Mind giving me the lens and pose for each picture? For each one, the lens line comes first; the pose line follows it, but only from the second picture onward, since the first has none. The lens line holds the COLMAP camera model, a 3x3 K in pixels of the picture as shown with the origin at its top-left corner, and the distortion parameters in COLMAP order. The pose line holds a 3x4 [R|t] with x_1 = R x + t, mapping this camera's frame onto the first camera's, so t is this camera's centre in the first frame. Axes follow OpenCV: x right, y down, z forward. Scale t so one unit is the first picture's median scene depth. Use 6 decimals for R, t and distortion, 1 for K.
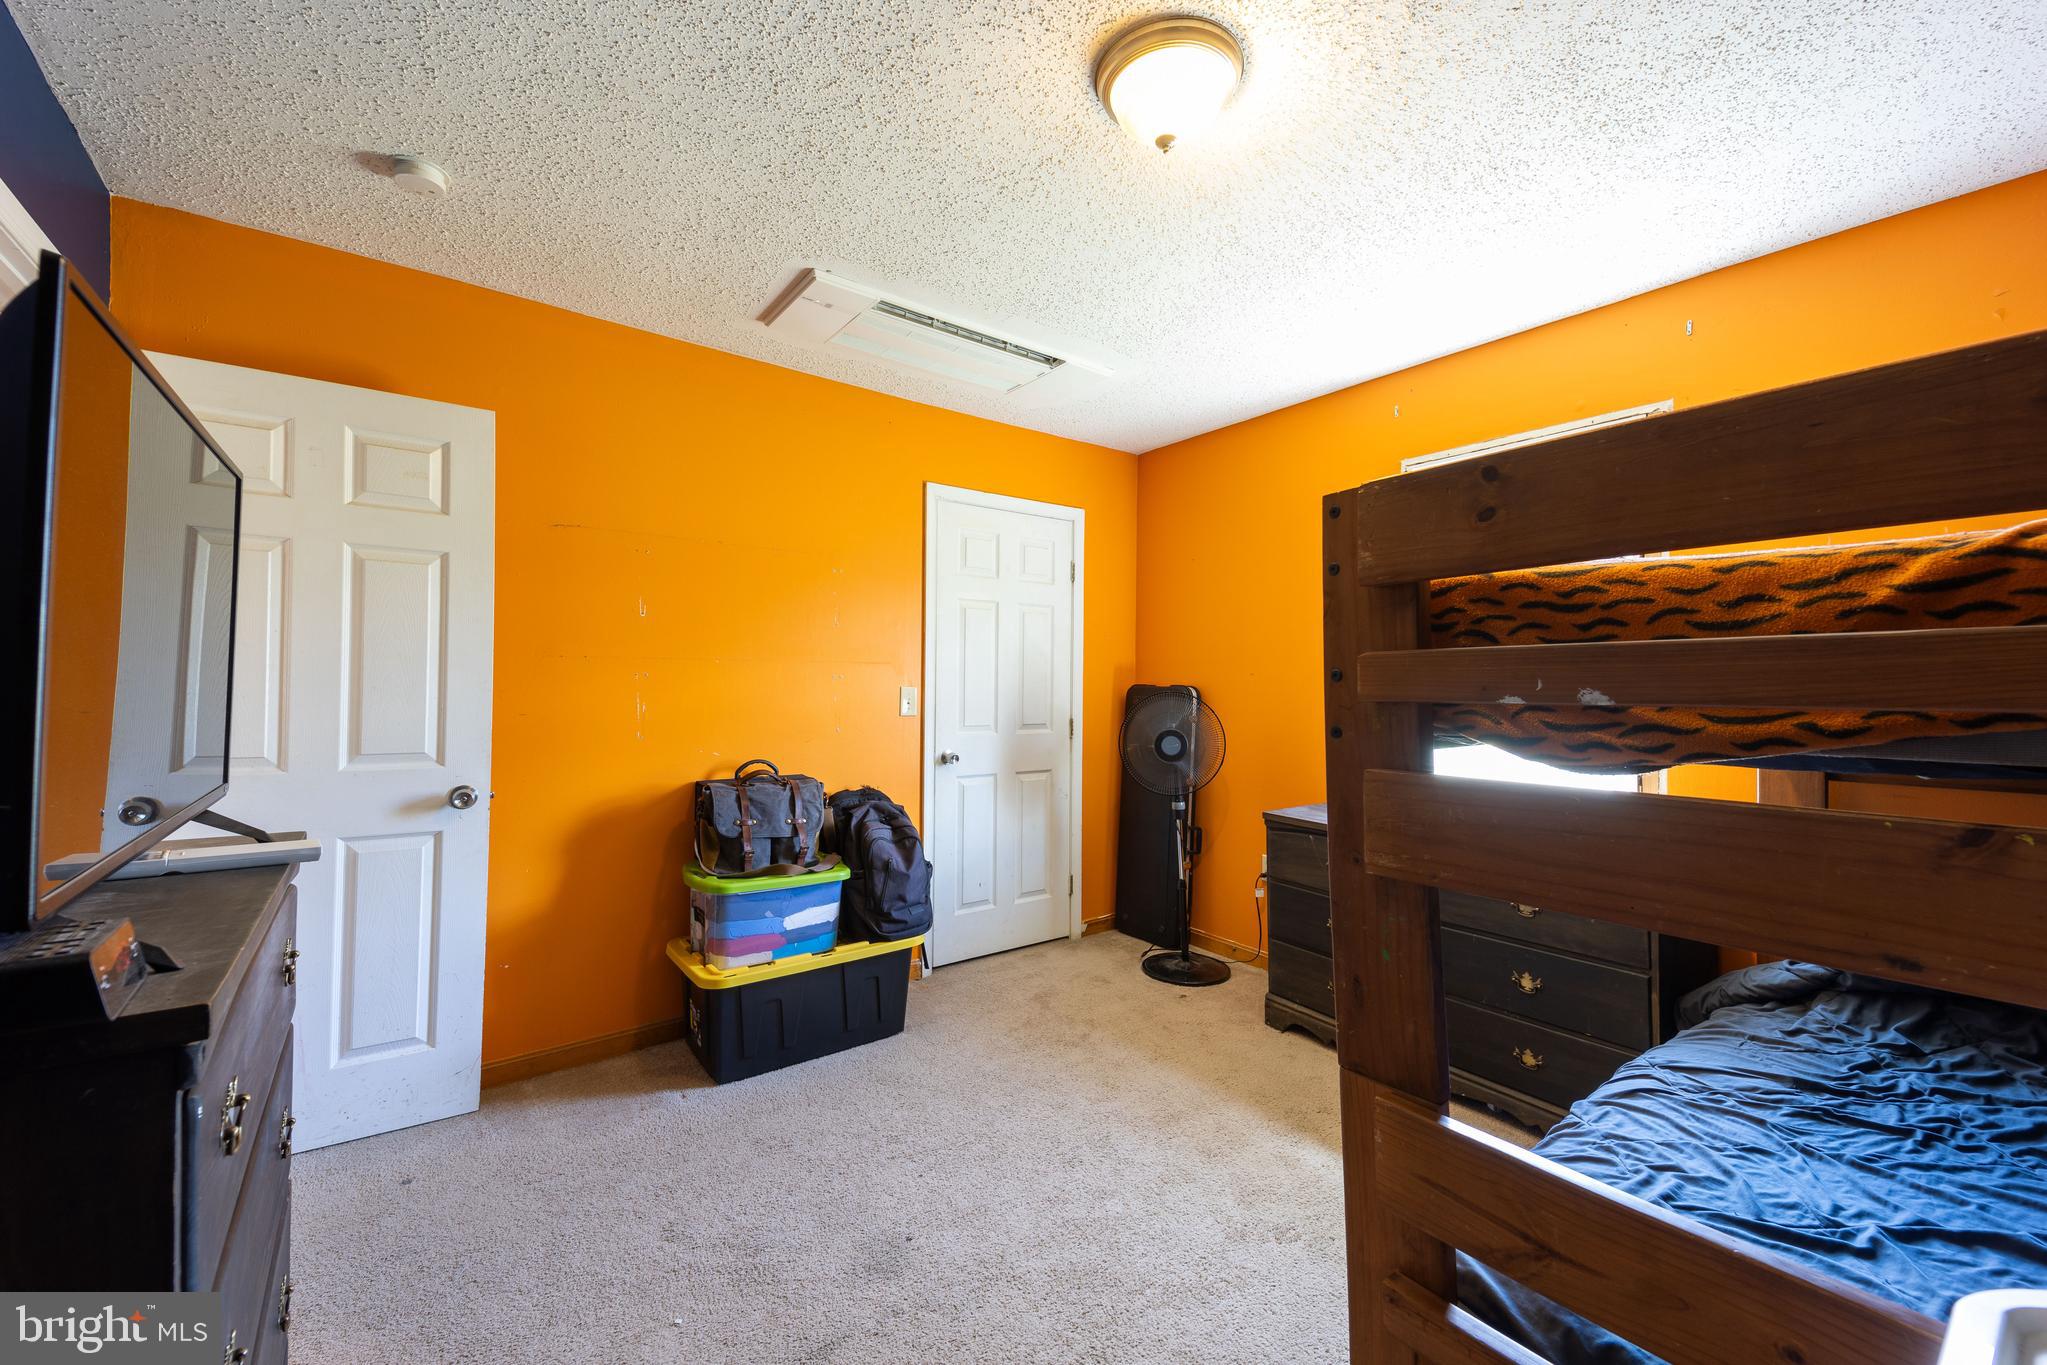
lens RADIAL K [[795.0, 0, 1020.6], [0, 795.0, 682.5], [0, 0, 1]] dist [0.081922, -0.038016]
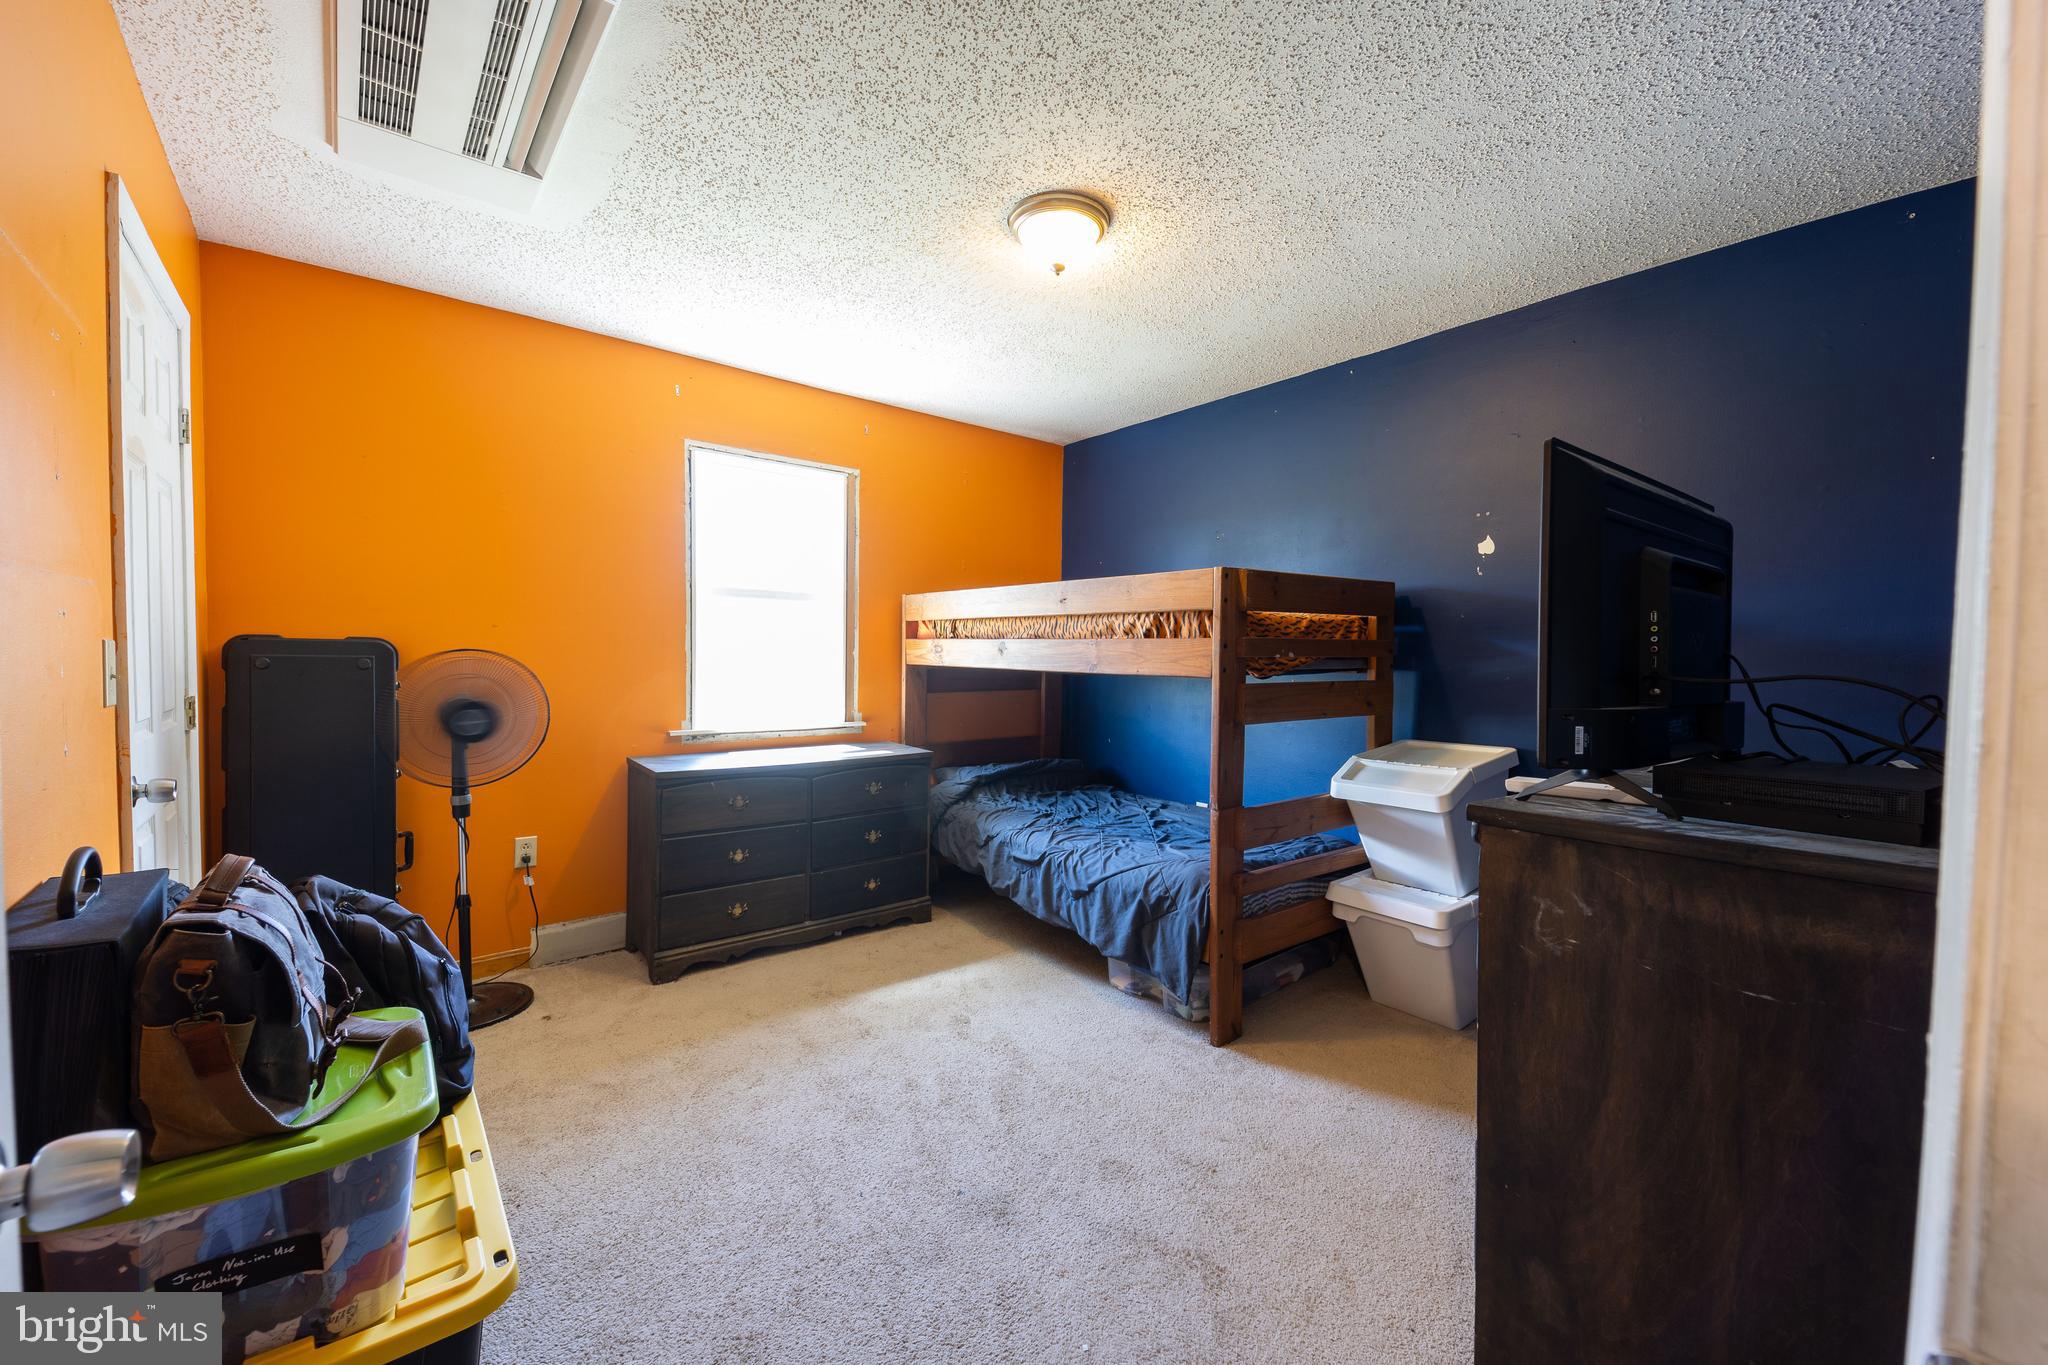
lens RADIAL K [[819.9, 0, 1018.6], [0, 819.9, 682.8], [0, 0, 1]] dist [0.078310, -0.036526]
pose [[-0.035617, -0.047824, 0.998221, -0.845179], [-0.019523, 0.998697, 0.047150, -0.001623], [-0.999175, -0.017808, -0.036505, 0.717458]]
